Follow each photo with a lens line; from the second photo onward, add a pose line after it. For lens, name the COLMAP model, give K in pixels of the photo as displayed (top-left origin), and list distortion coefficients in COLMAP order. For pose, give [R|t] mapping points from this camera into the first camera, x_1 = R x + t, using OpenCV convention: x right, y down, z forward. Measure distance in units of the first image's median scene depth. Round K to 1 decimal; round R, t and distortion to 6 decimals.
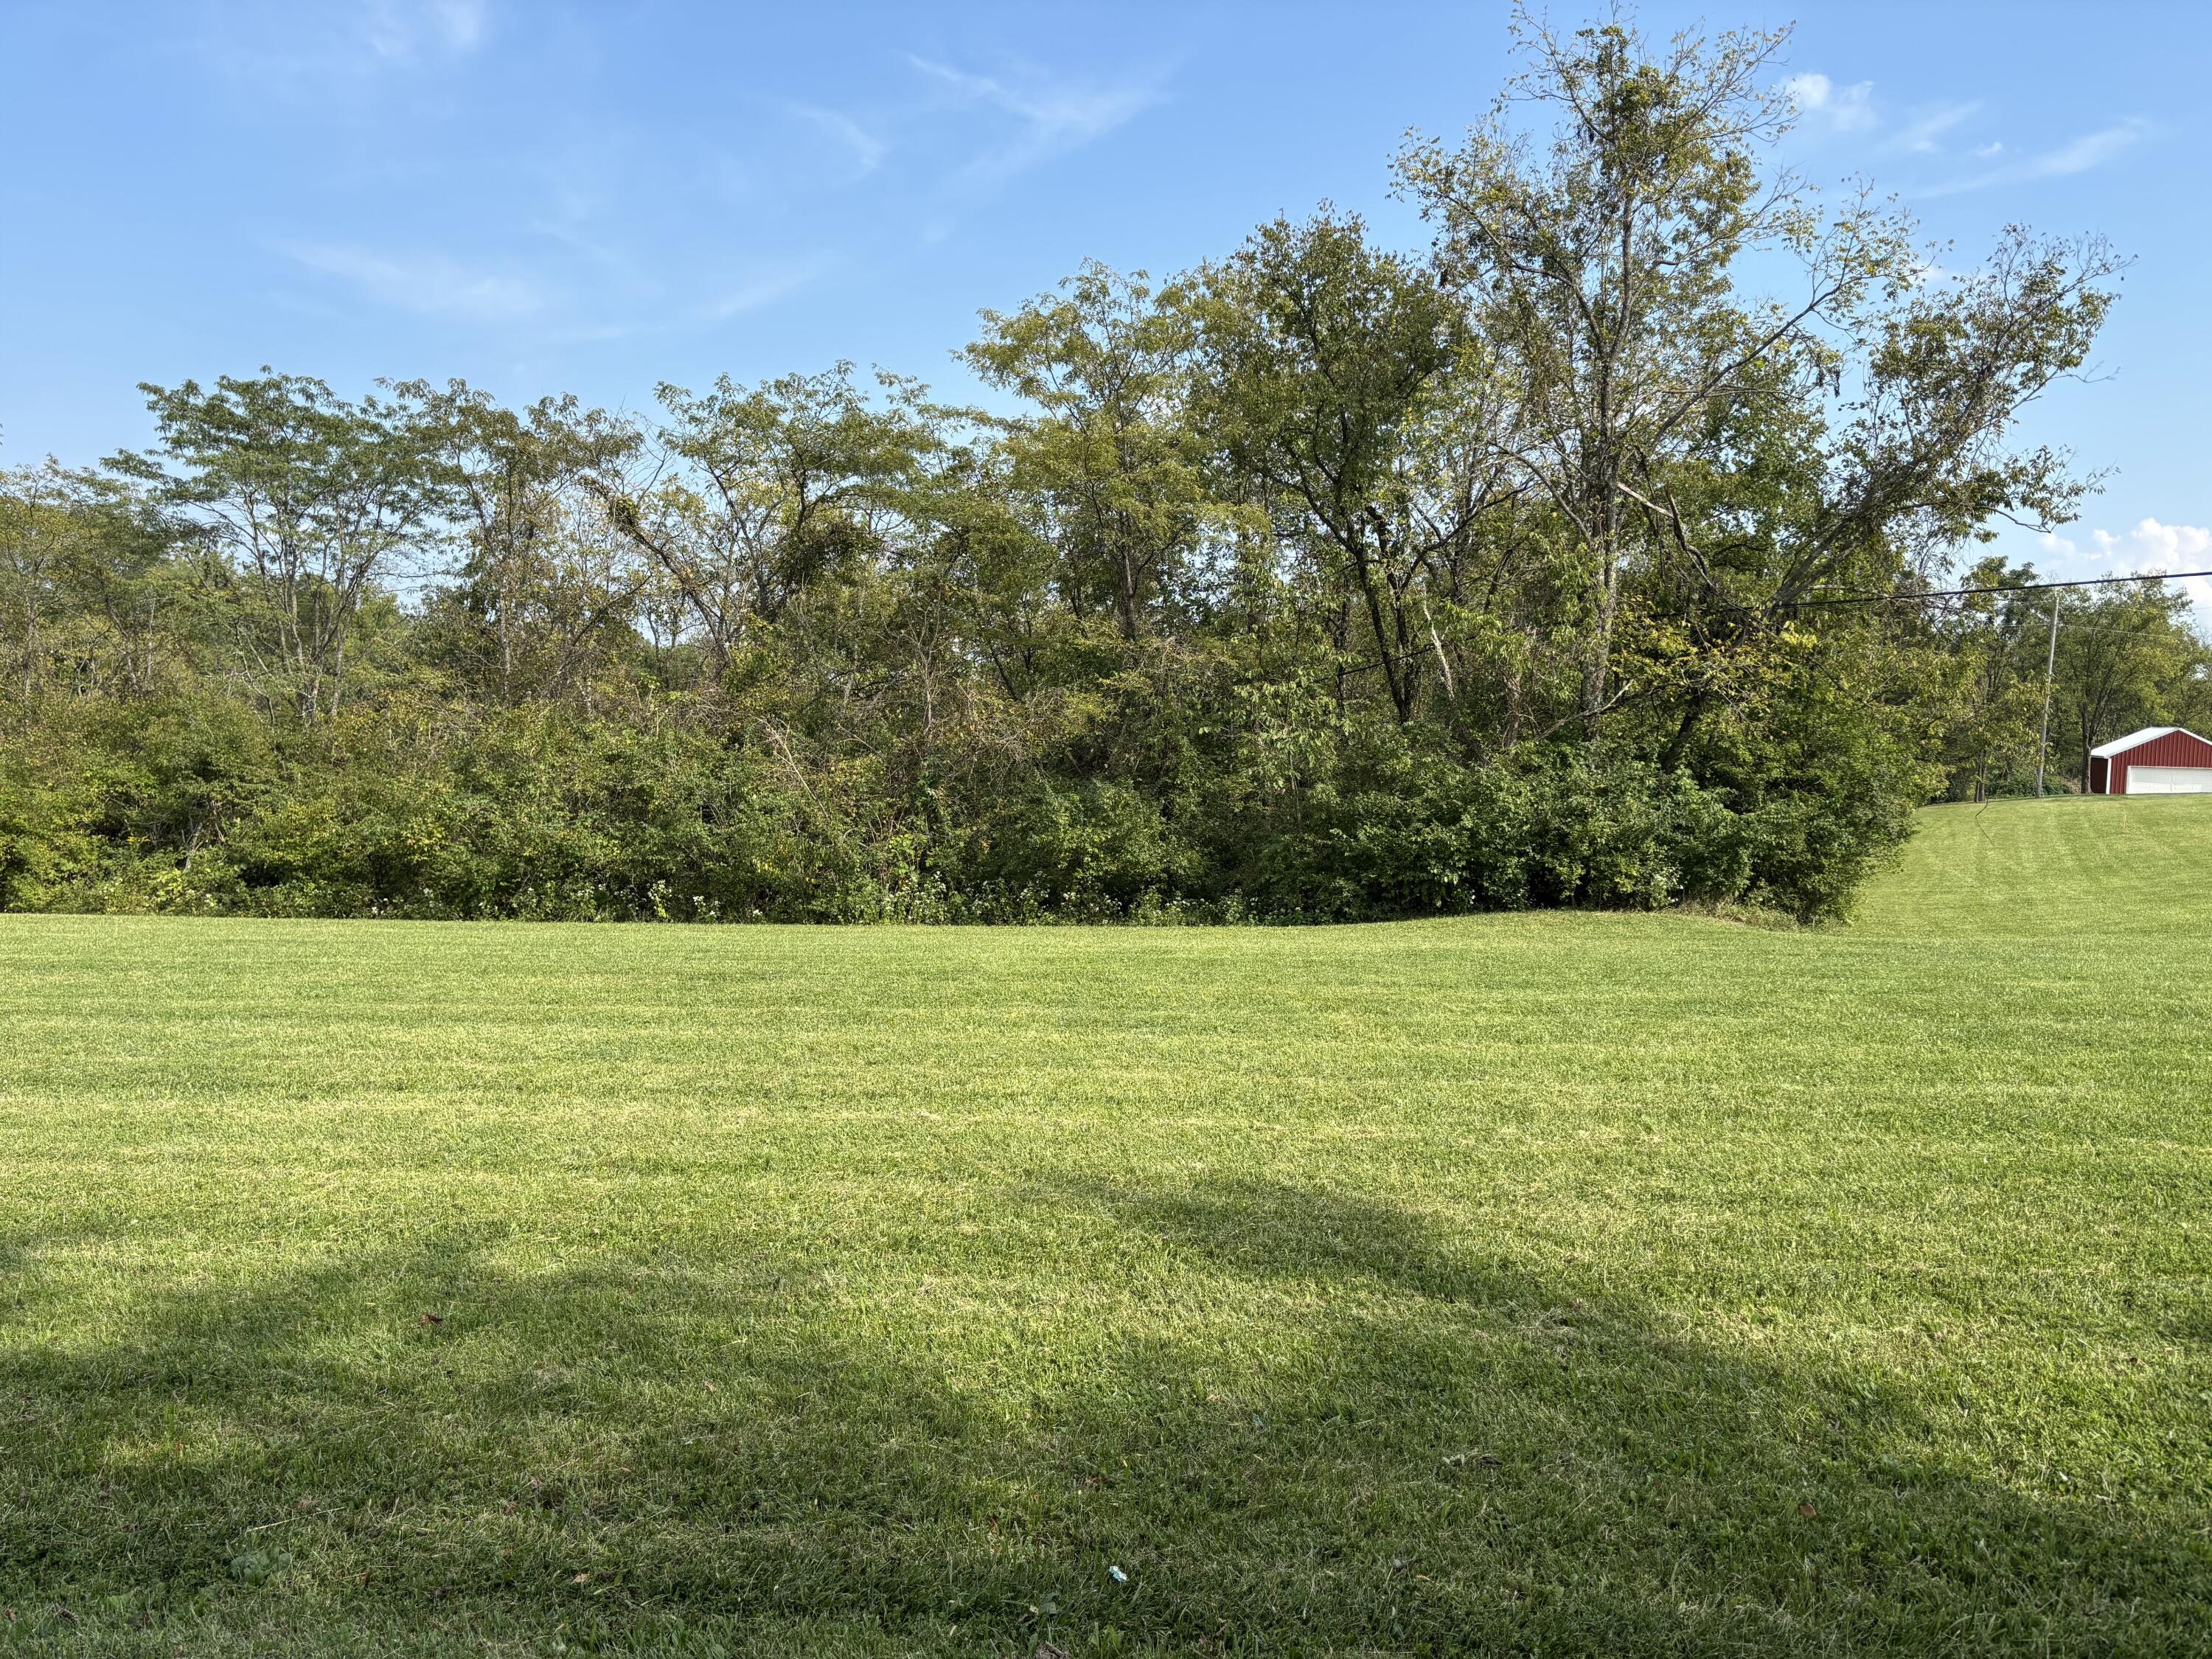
lens RADIAL K [[1663.1, 0, 1123.3], [0, 1663.1, 840.8], [0, 0, 1]] dist [0.060946, -0.070872]
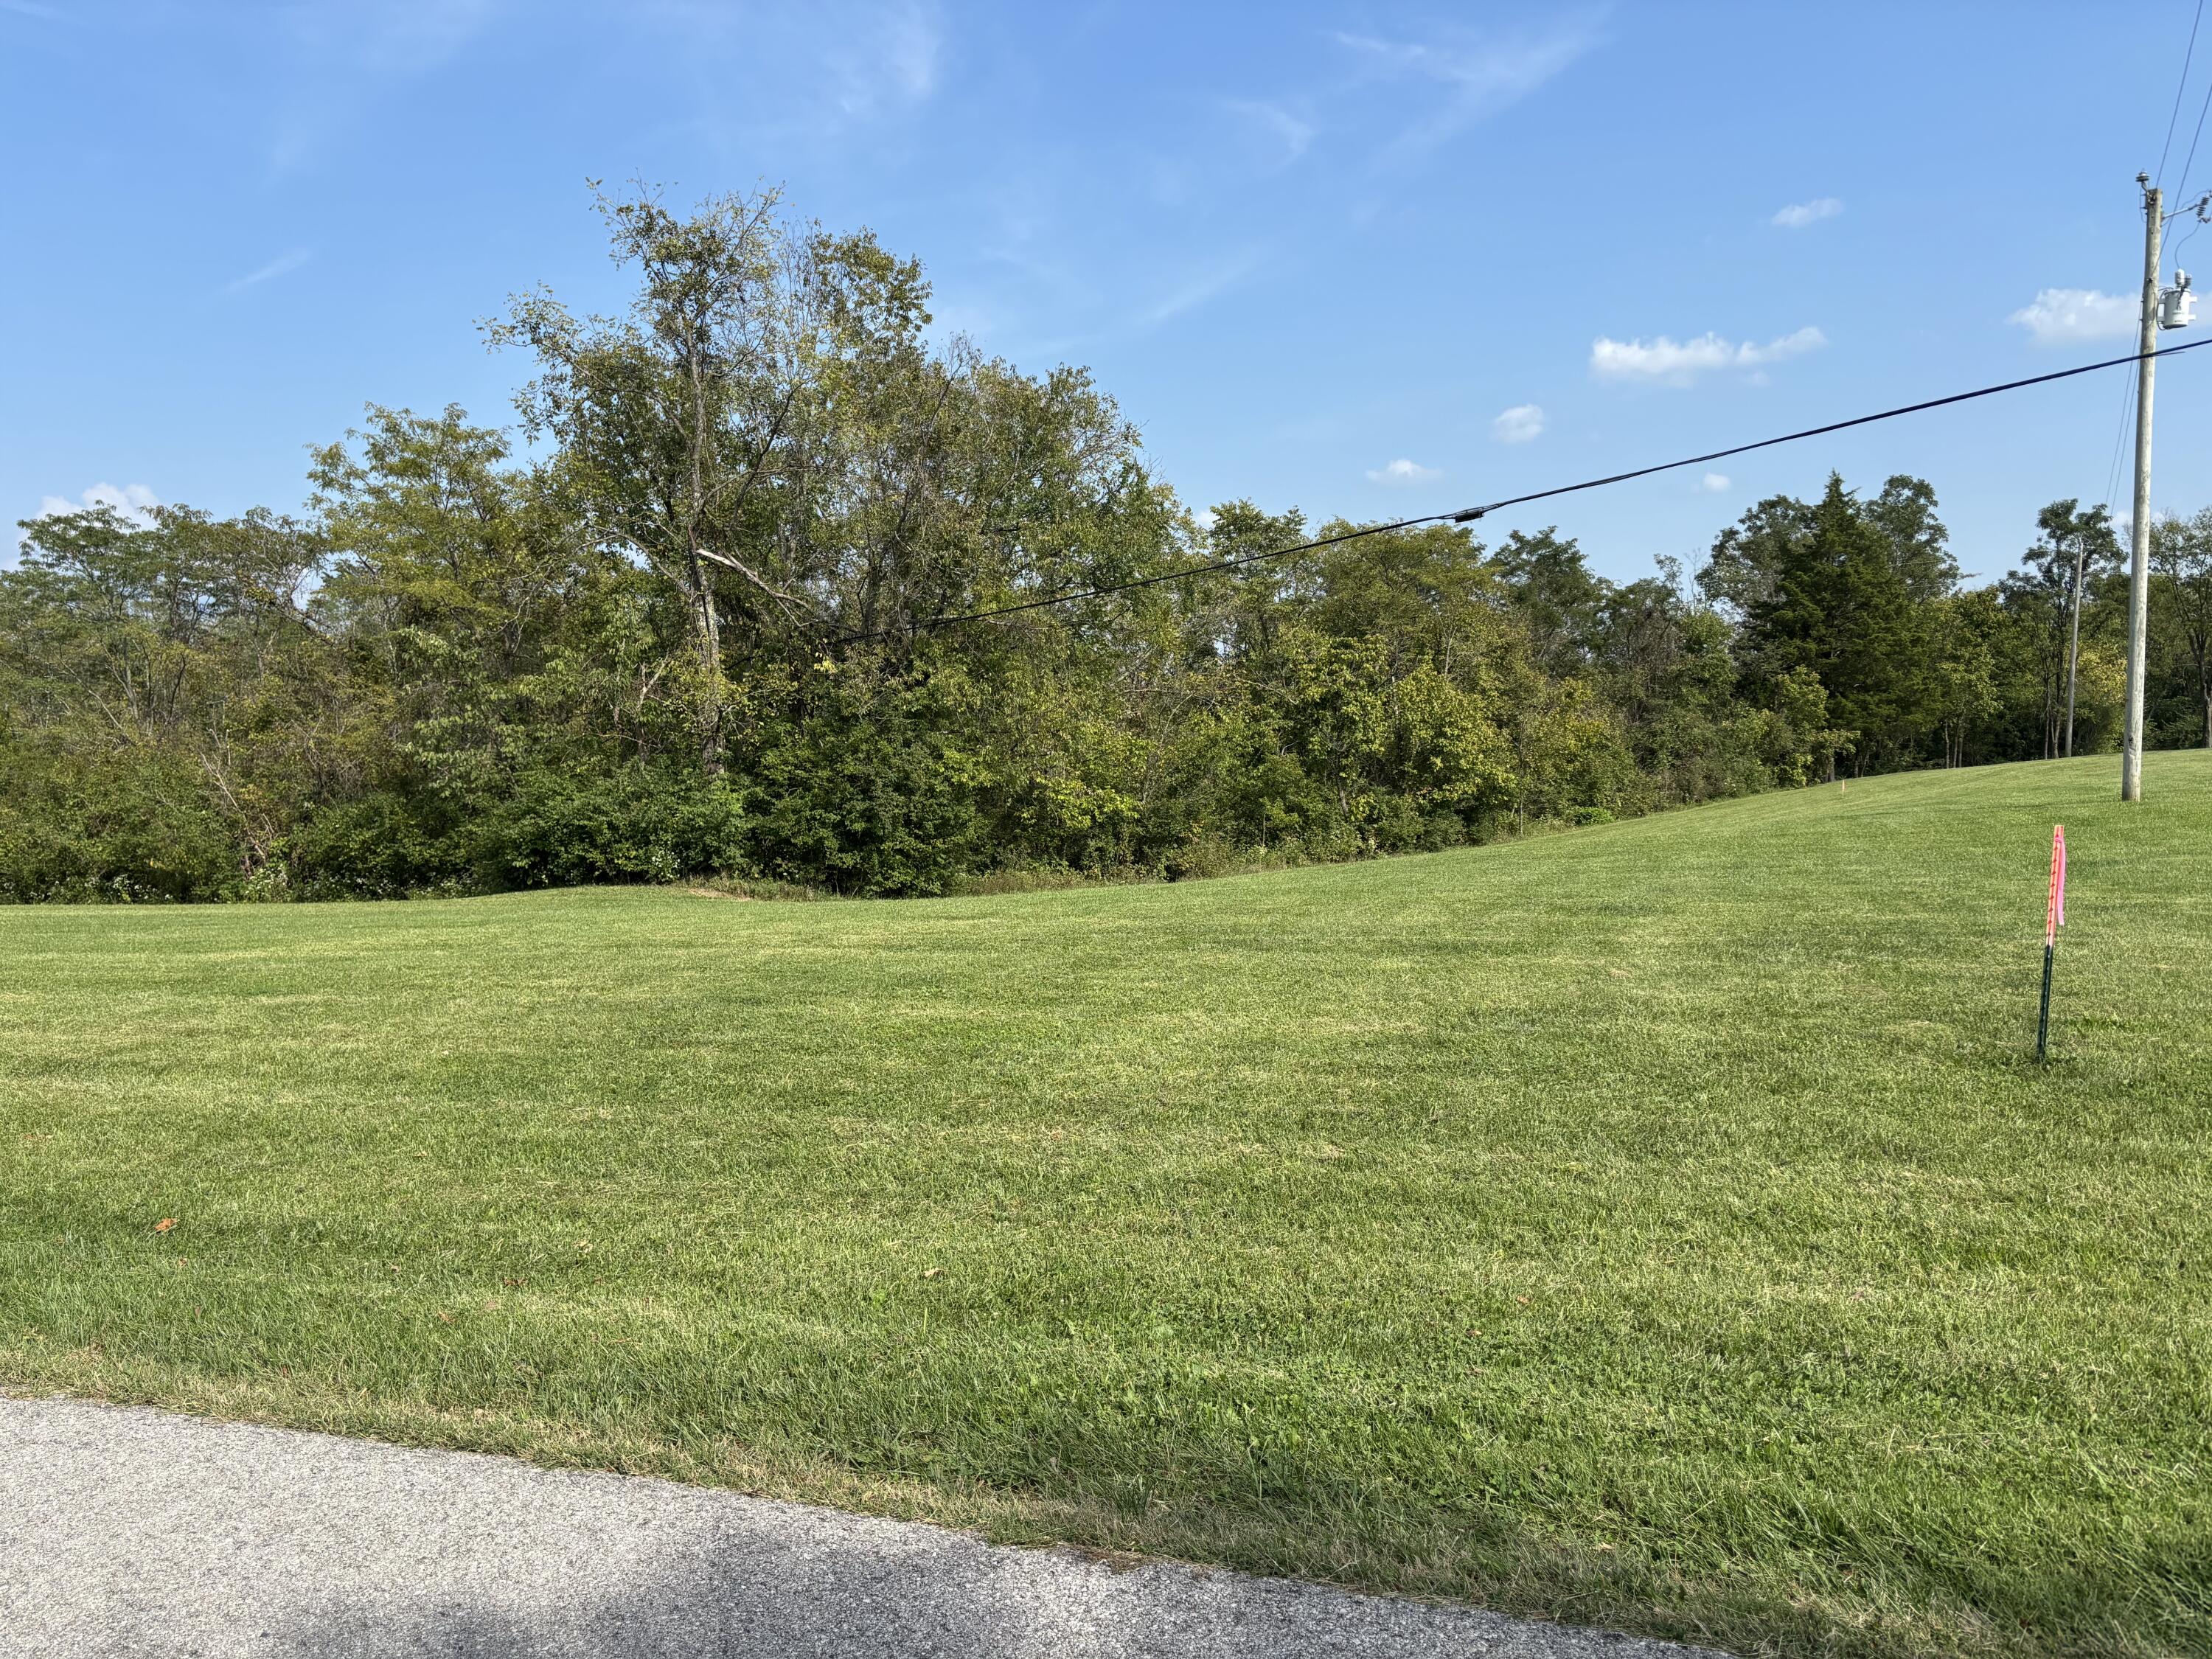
lens RADIAL K [[1712.7, 0, 1152.1], [0, 1712.7, 850.2], [0, 0, 1]] dist [0.056679, -0.074927]
pose [[0.960101, -0.020091, -0.278931, 1.194873], [0.023022, 0.999709, 0.007234, 0.015958], [0.278705, -0.013367, 0.960284, -0.195326]]
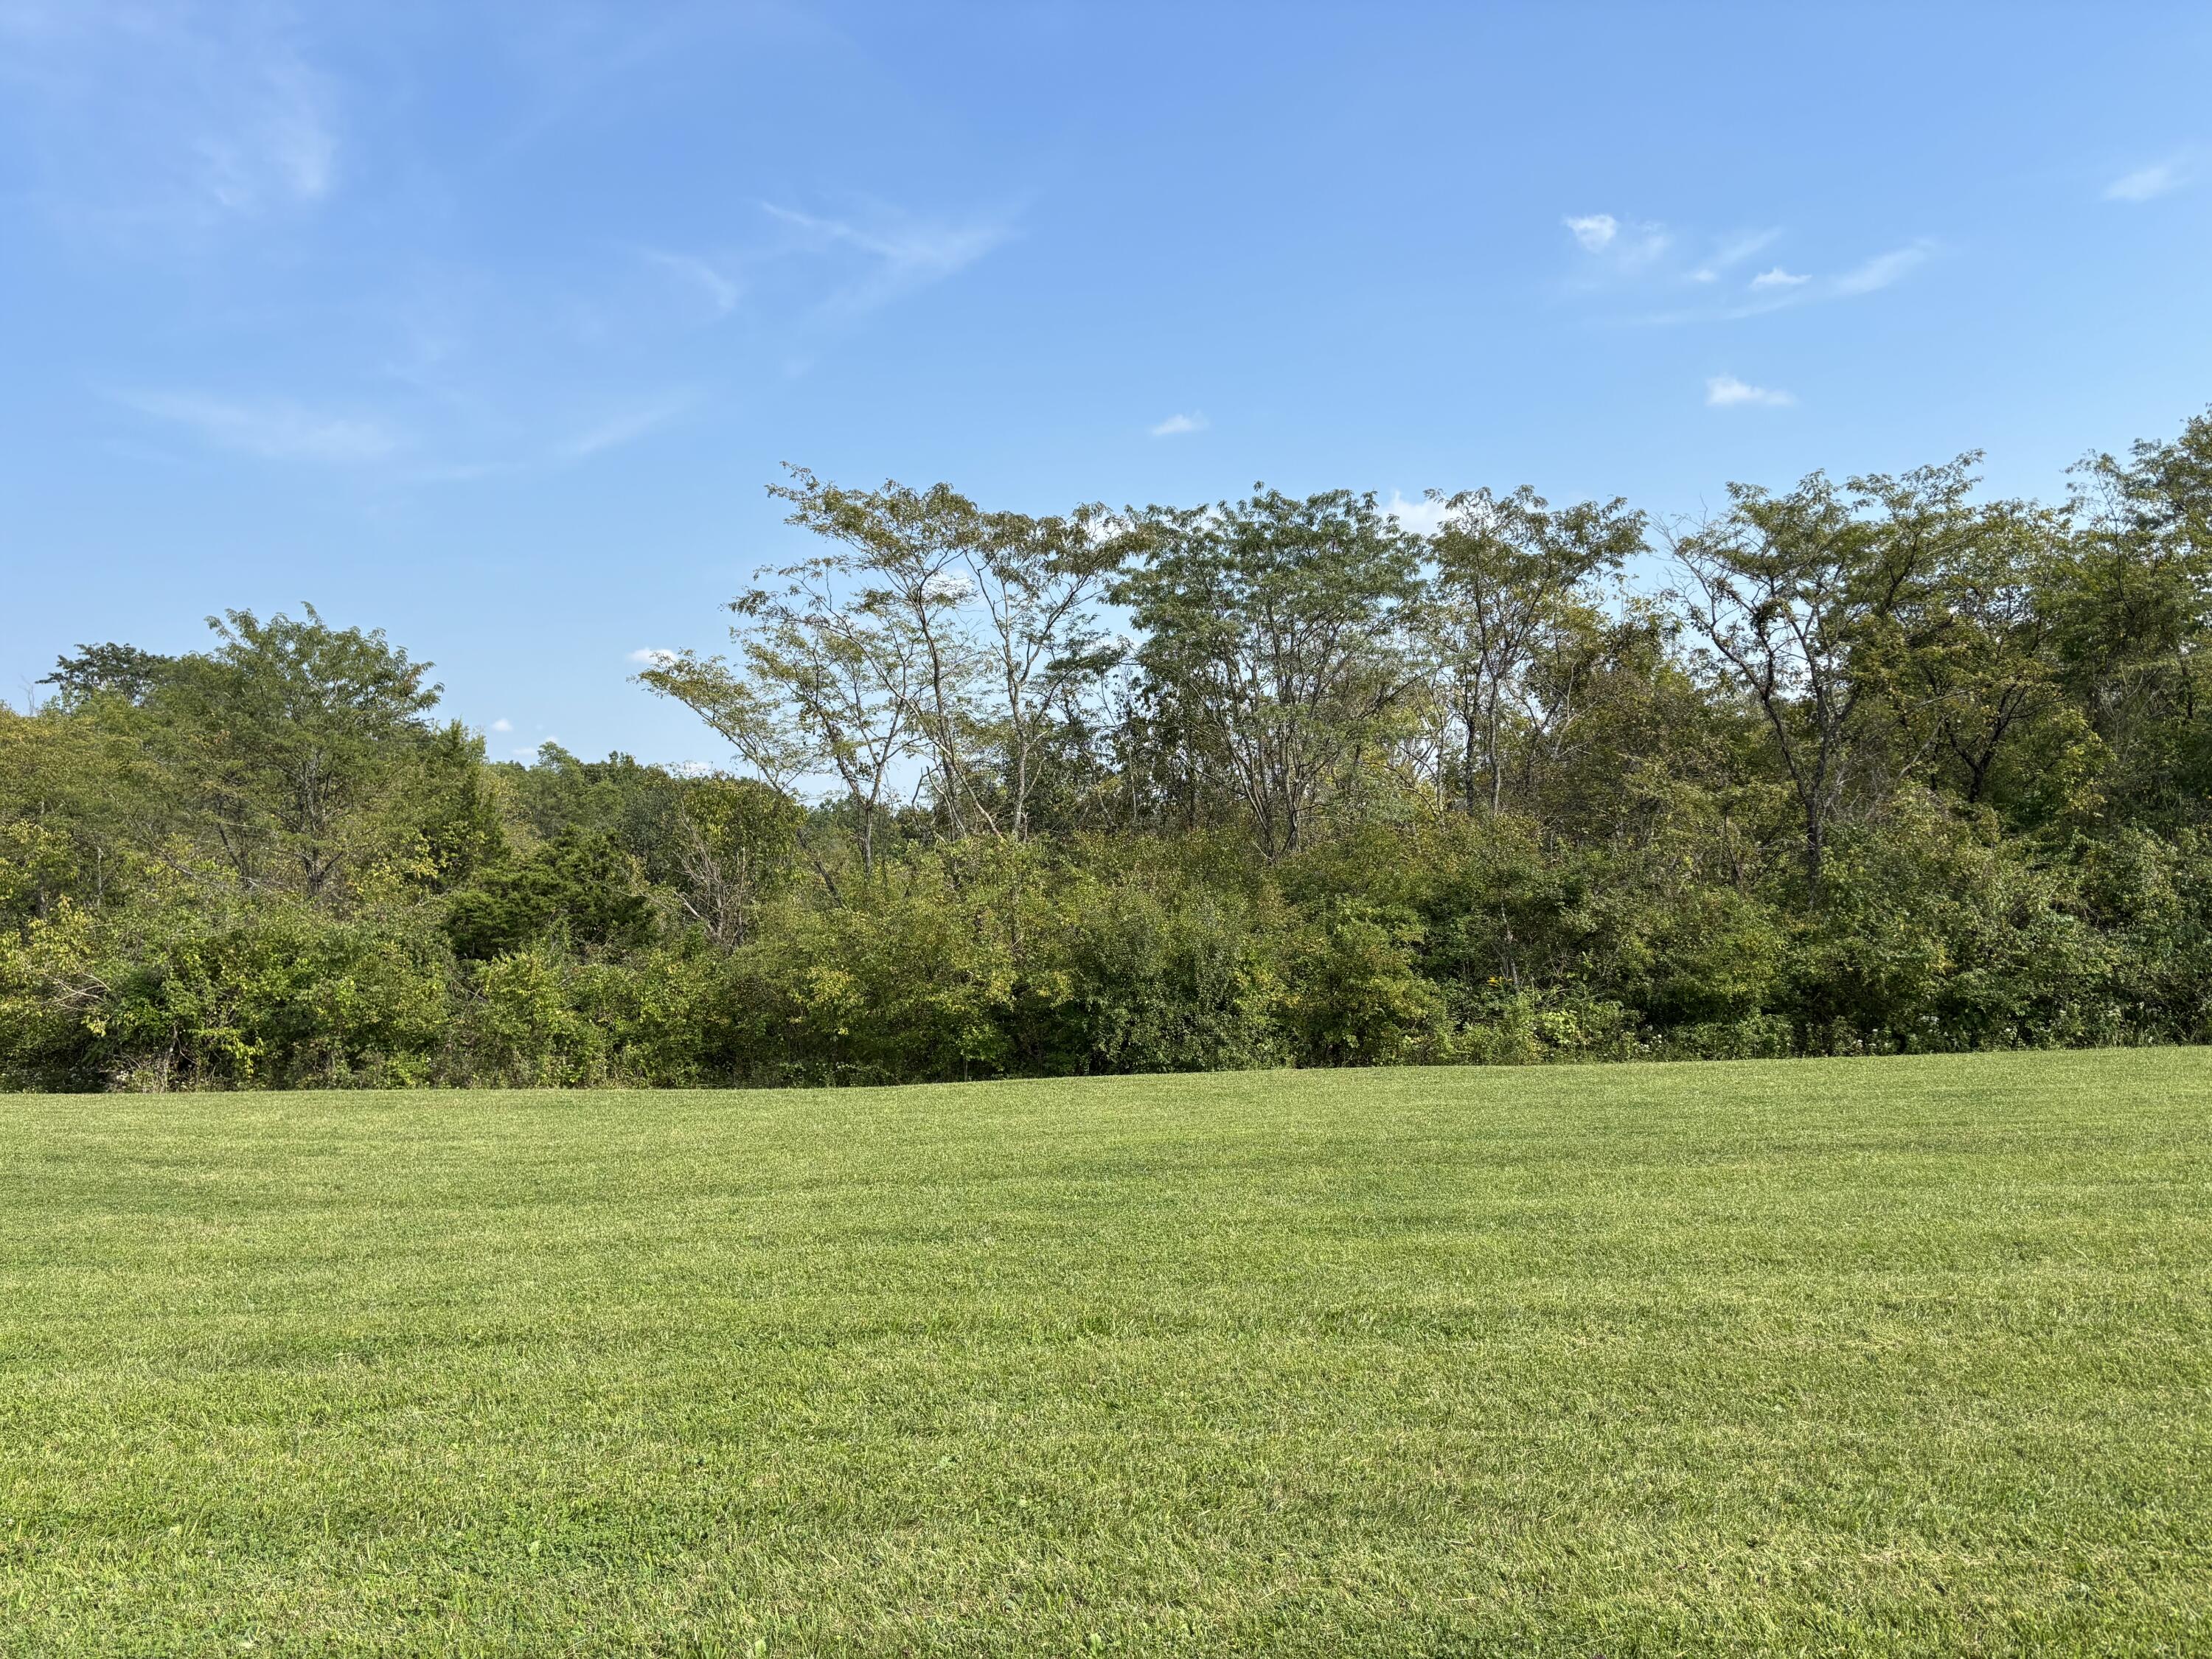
lens RADIAL K [[1667.0, 0, 1106.0], [0, 1667.0, 829.5], [0, 0, 1]] dist [0.053331, -0.069873]
pose [[0.995850, -0.042993, 0.080213, -0.521164], [0.048975, 0.996043, -0.074166, -0.013867], [-0.076707, 0.077786, 0.994015, 0.056109]]
